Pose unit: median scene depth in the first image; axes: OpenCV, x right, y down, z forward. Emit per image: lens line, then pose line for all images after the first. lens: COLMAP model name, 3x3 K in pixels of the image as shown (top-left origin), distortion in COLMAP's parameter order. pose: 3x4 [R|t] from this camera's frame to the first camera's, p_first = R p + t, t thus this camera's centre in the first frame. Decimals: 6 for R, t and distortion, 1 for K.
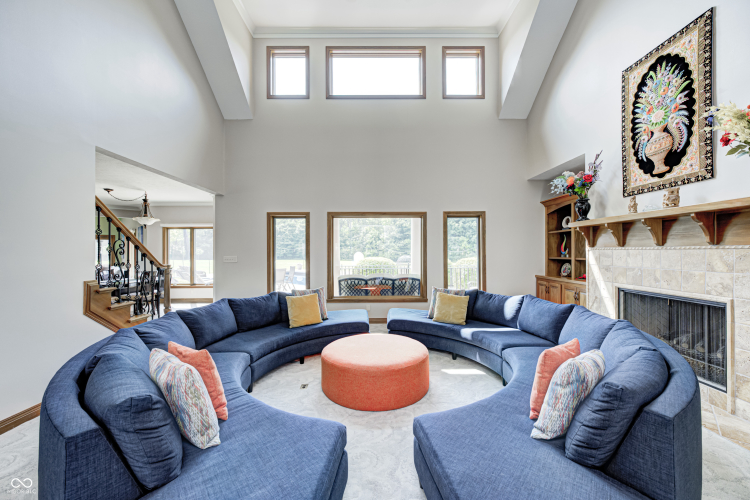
lens RADIAL K [[294.8, 0, 373.3], [0, 294.8, 249.4], [0, 0, 1]] dist [0.003137, 0.001021]
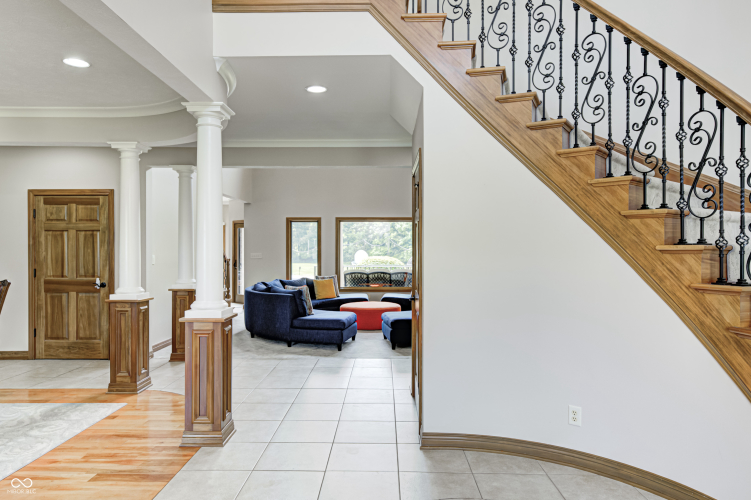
lens RADIAL K [[452.1, 0, 375.7], [0, 452.1, 249.5], [0, 0, 1]] dist [-0.001169, -0.000146]
pose [[0.999728, 0.001928, -0.023256, 0.079046], [-0.001720, 0.999958, 0.008989, -0.017071], [0.023273, -0.008946, 0.999689, -1.289124]]
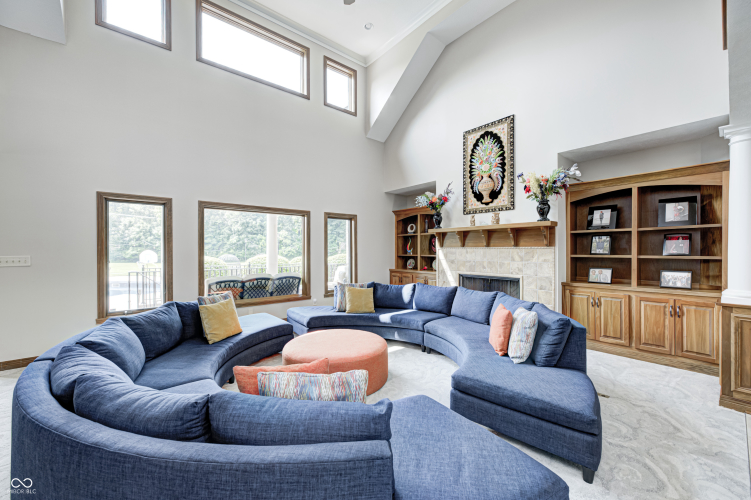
lens RADIAL K [[295.2, 0, 376.0], [0, 295.2, 250.0], [0, 0, 1]] dist [0.003137, 0.001021]
pose [[0.778603, 0.003141, 0.627509, -0.430701], [-0.006886, 0.999970, 0.003539, 0.003770], [-0.627479, -0.007076, 0.778601, 0.086761]]
